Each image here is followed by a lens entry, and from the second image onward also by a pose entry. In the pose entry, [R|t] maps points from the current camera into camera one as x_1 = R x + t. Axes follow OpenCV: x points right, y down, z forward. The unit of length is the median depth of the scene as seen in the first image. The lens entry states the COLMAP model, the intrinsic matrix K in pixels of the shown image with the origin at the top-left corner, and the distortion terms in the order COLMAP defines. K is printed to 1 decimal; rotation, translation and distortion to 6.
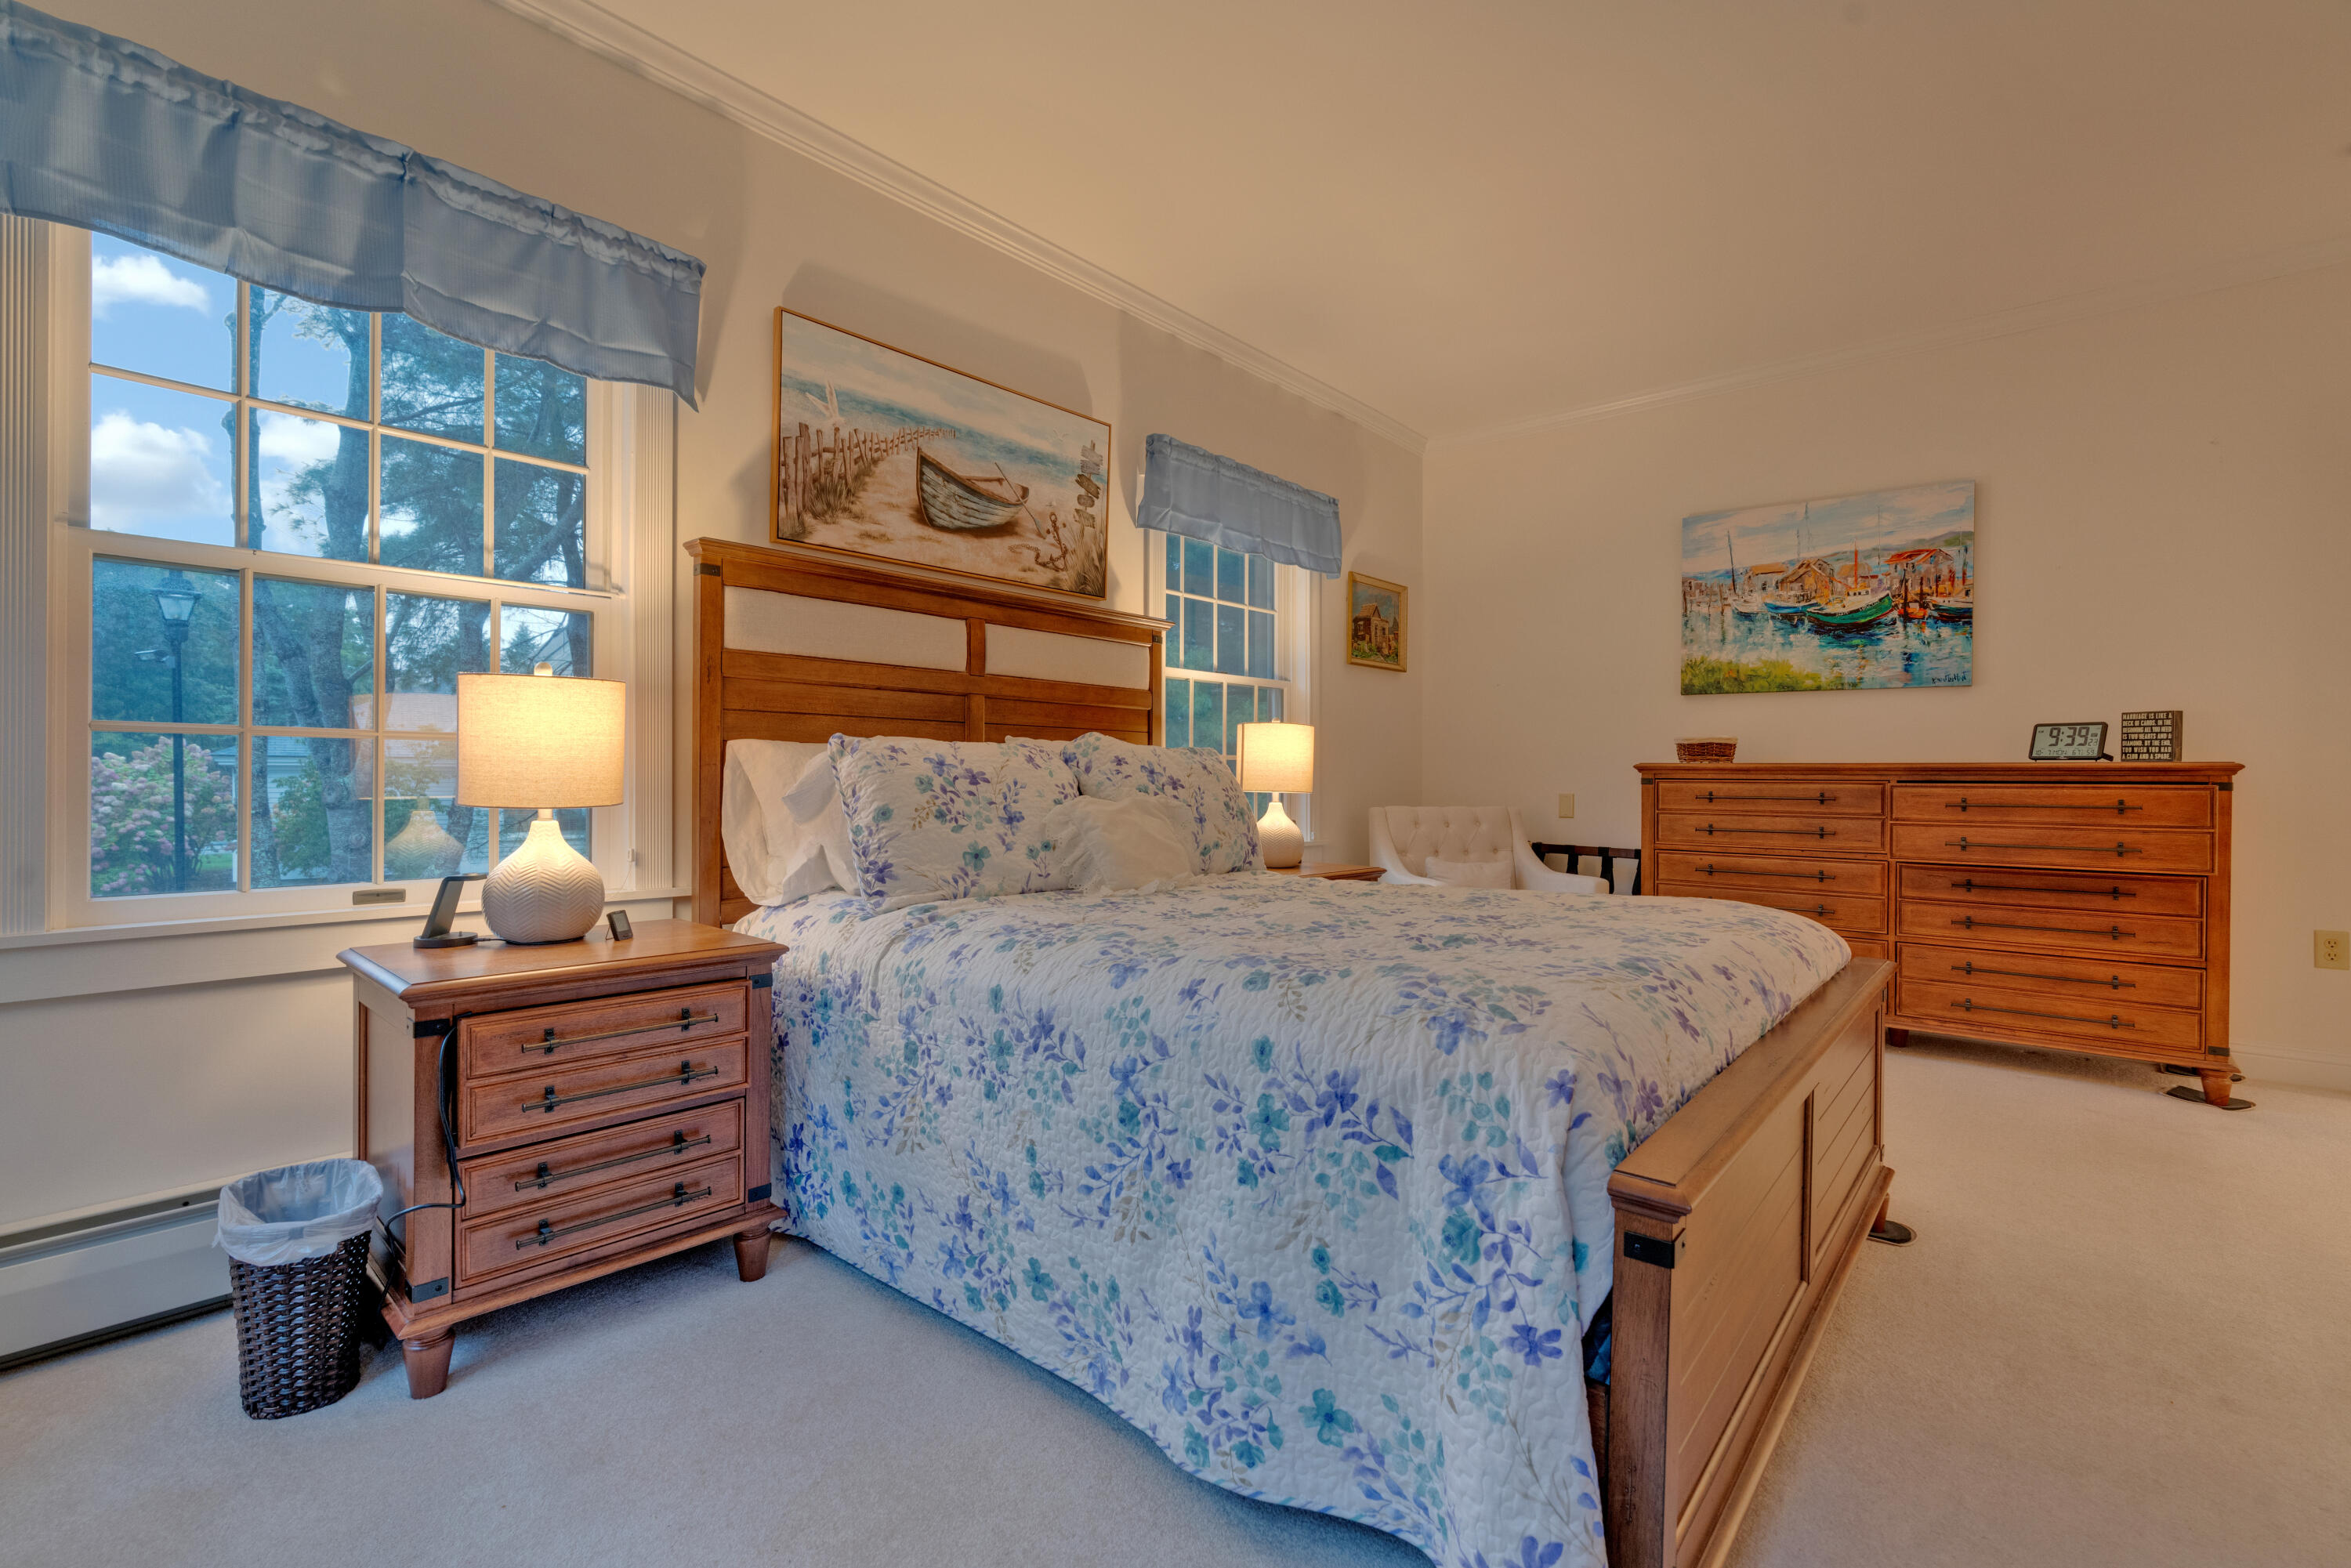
lens RADIAL K [[1070.3, 0, 1176.9], [0, 1070.3, 776.2], [0, 0, 1]] dist [-0.018956, 0.012562]
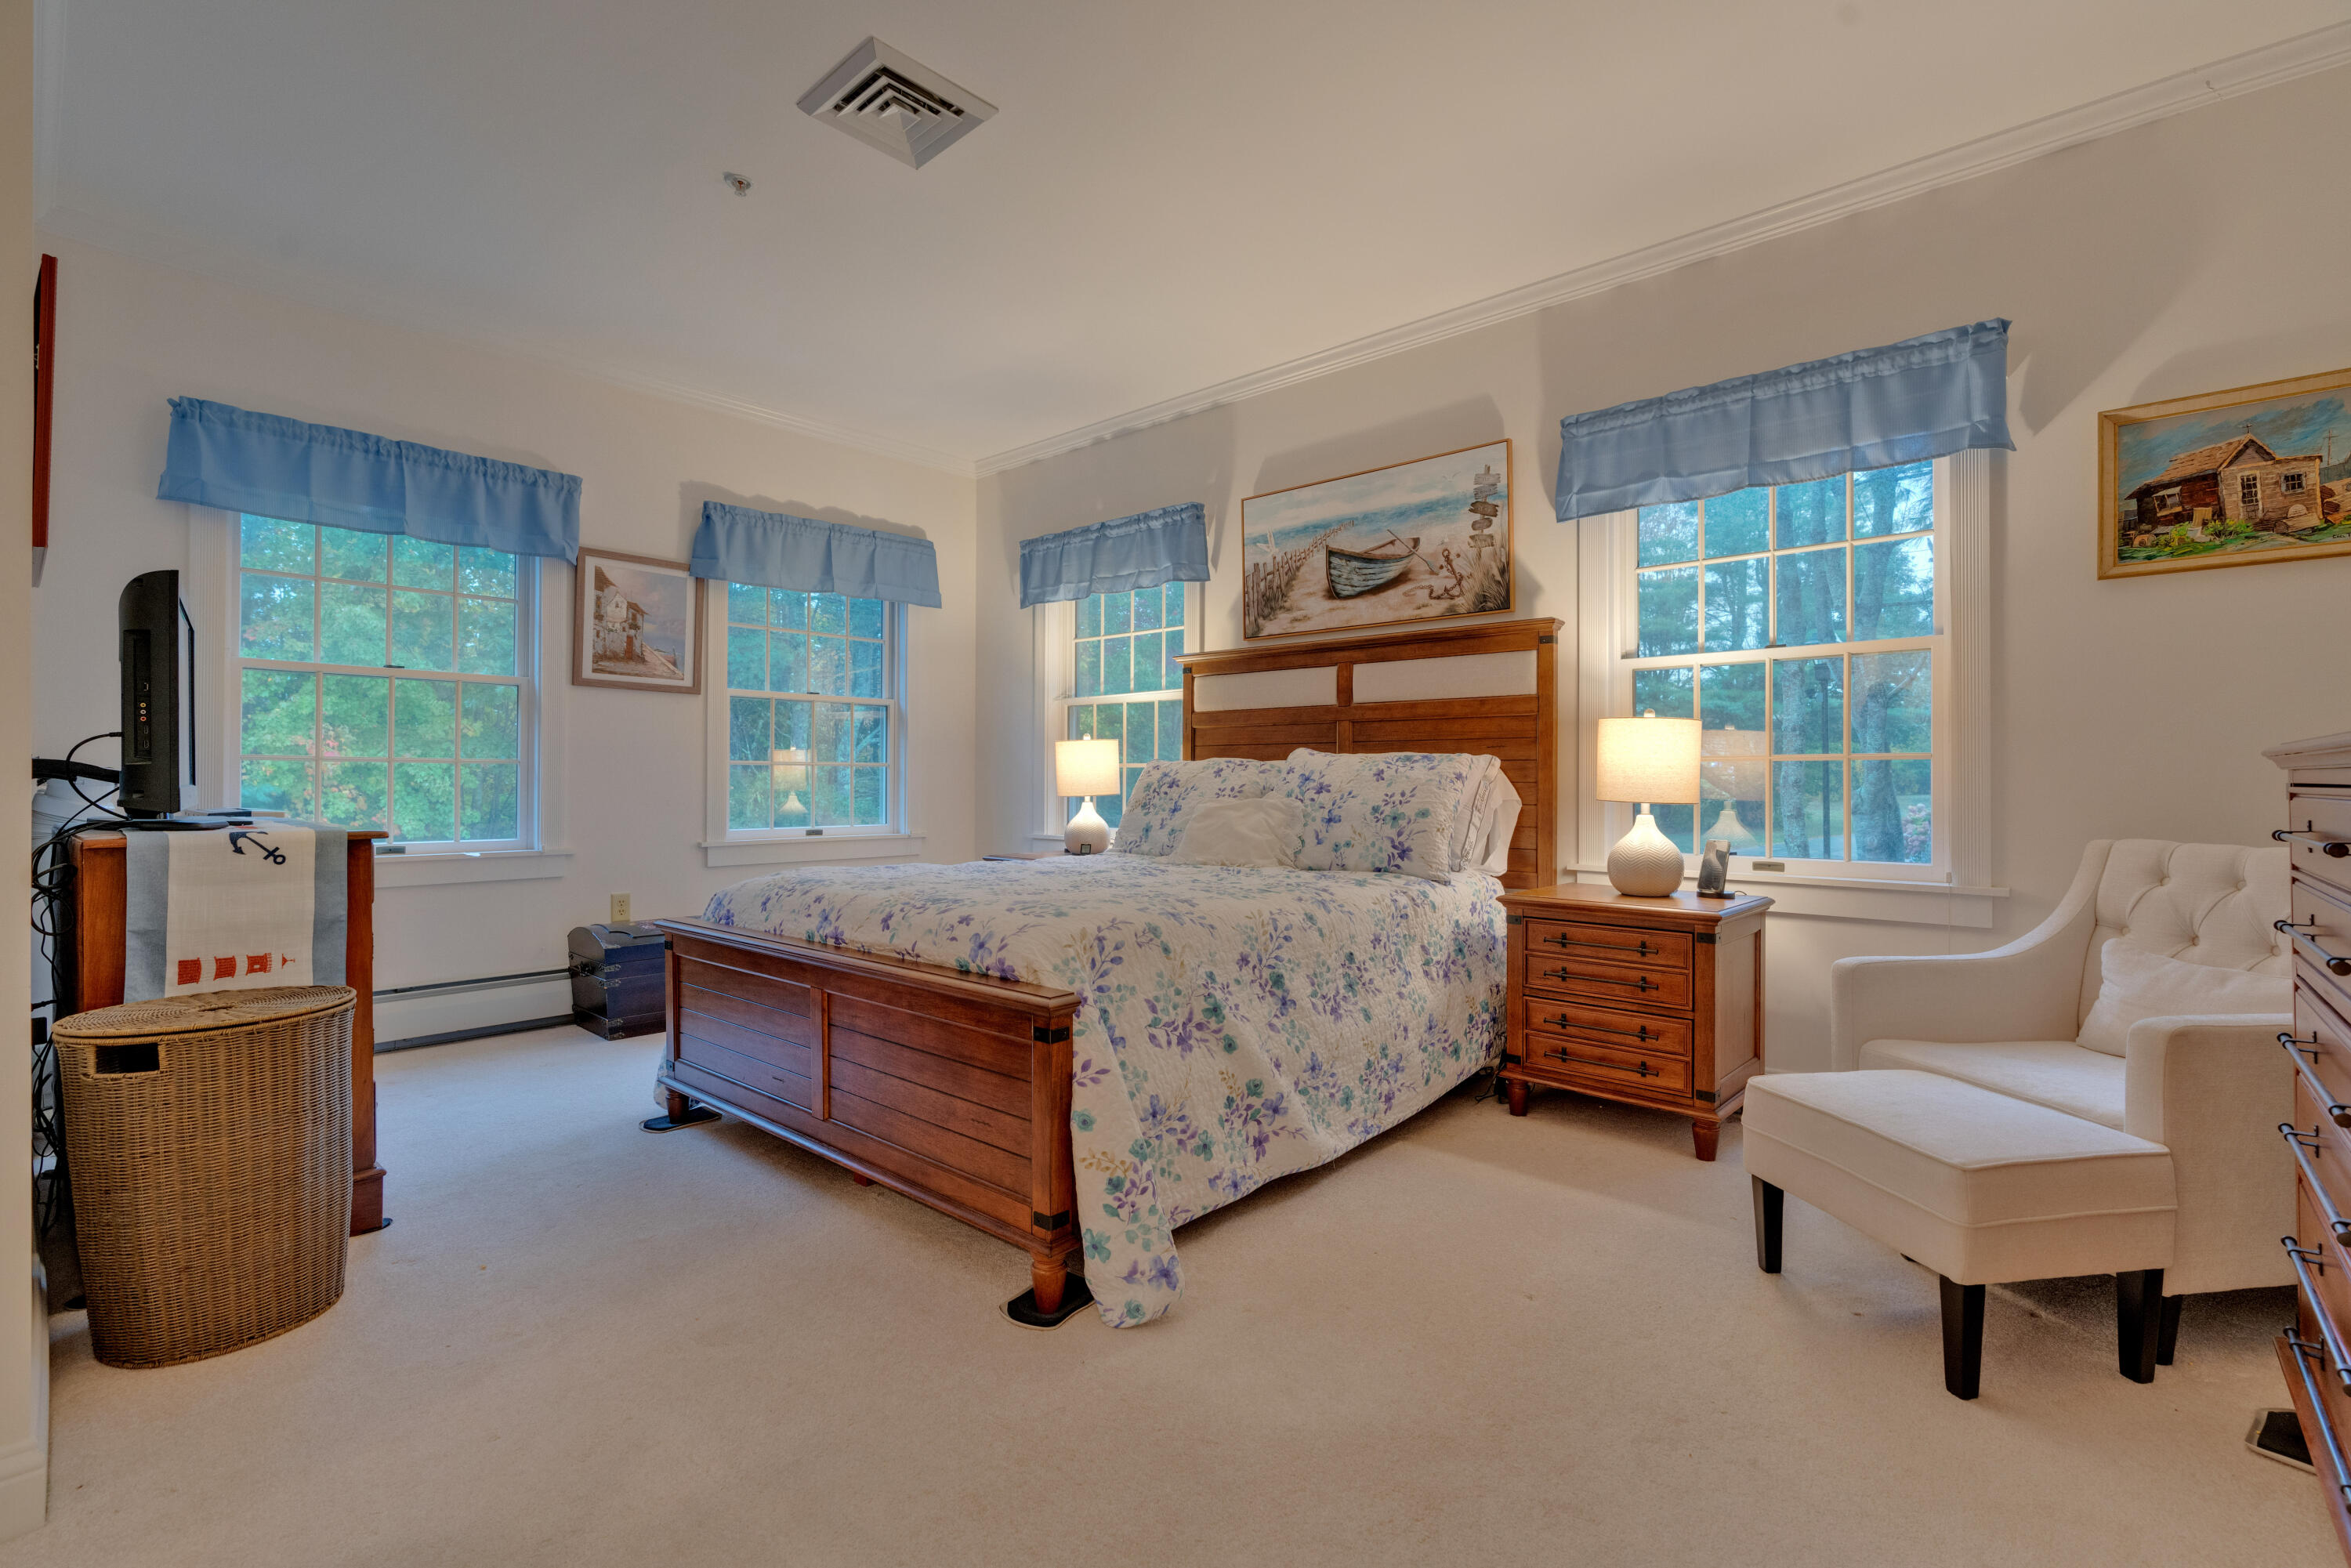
lens RADIAL K [[1070.3, 0, 1176.9], [0, 1070.3, 776.2], [0, 0, 1]] dist [-0.018956, 0.012562]
pose [[-0.029746, -0.003355, -0.999552, 1.110641], [0.004846, 0.999982, -0.003501, -0.003963], [0.999546, -0.004948, -0.029729, 0.814667]]
